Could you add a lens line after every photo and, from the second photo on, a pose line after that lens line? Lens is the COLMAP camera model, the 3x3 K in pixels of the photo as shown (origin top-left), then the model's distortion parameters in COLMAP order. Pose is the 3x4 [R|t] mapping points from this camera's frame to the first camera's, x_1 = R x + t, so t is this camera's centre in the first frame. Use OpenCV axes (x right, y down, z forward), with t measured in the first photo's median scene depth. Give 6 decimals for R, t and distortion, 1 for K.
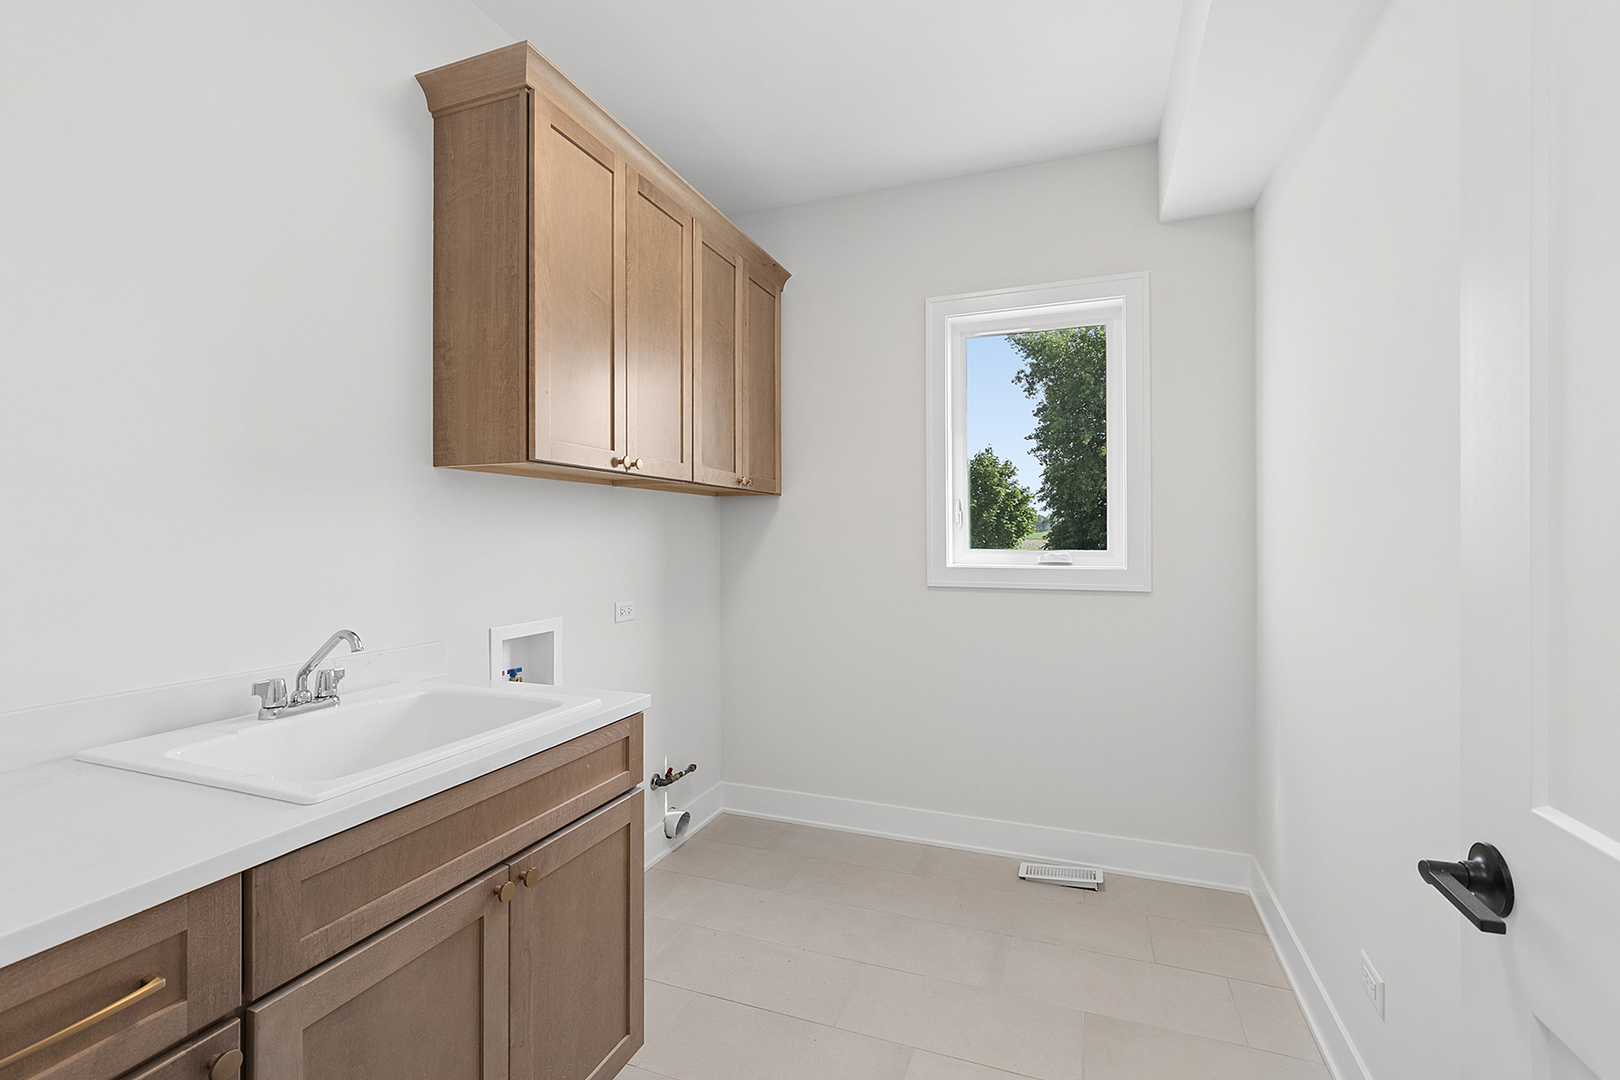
lens RADIAL K [[721.6, 0, 805.9], [0, 721.6, 538.5], [0, 0, 1]] dist [0.000808, 0.000108]
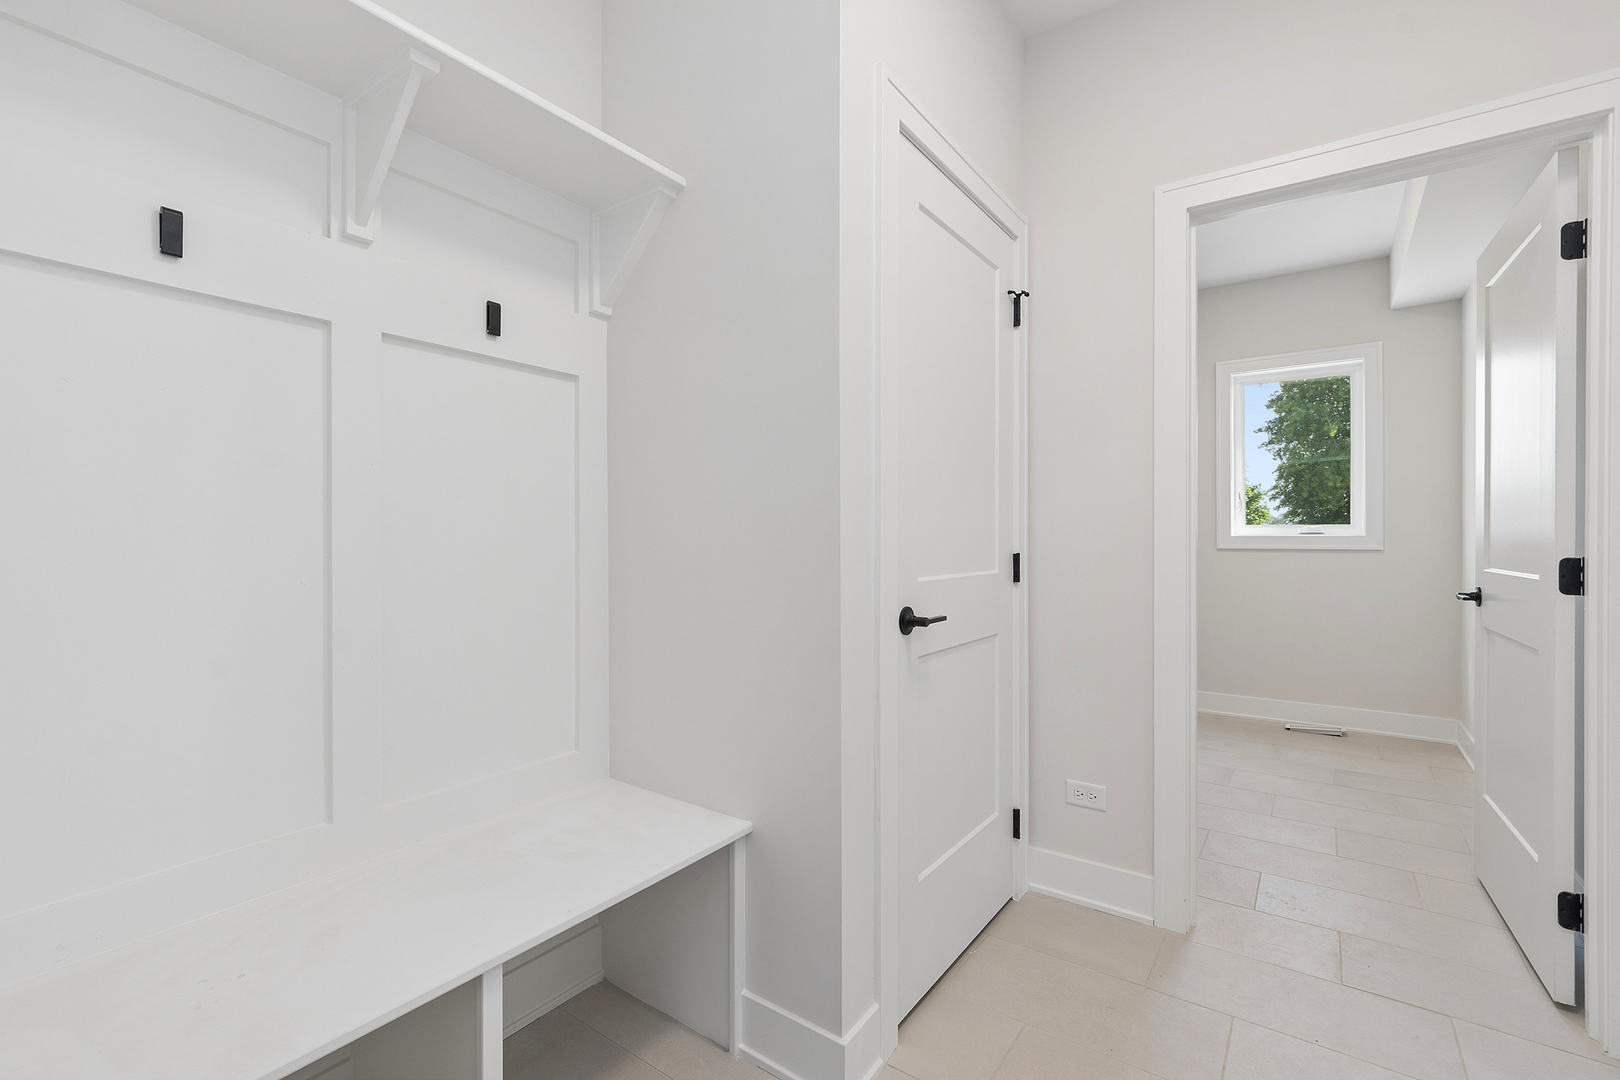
lens RADIAL K [[729.8, 0, 804.6], [0, 729.8, 543.7], [0, 0, 1]] dist [-0.000893, -0.000053]
pose [[0.968058, 0.001881, -0.250719, -0.288348], [-0.001383, 0.999997, 0.002162, 0.052082], [0.250722, -0.001746, 0.968058, -0.719191]]
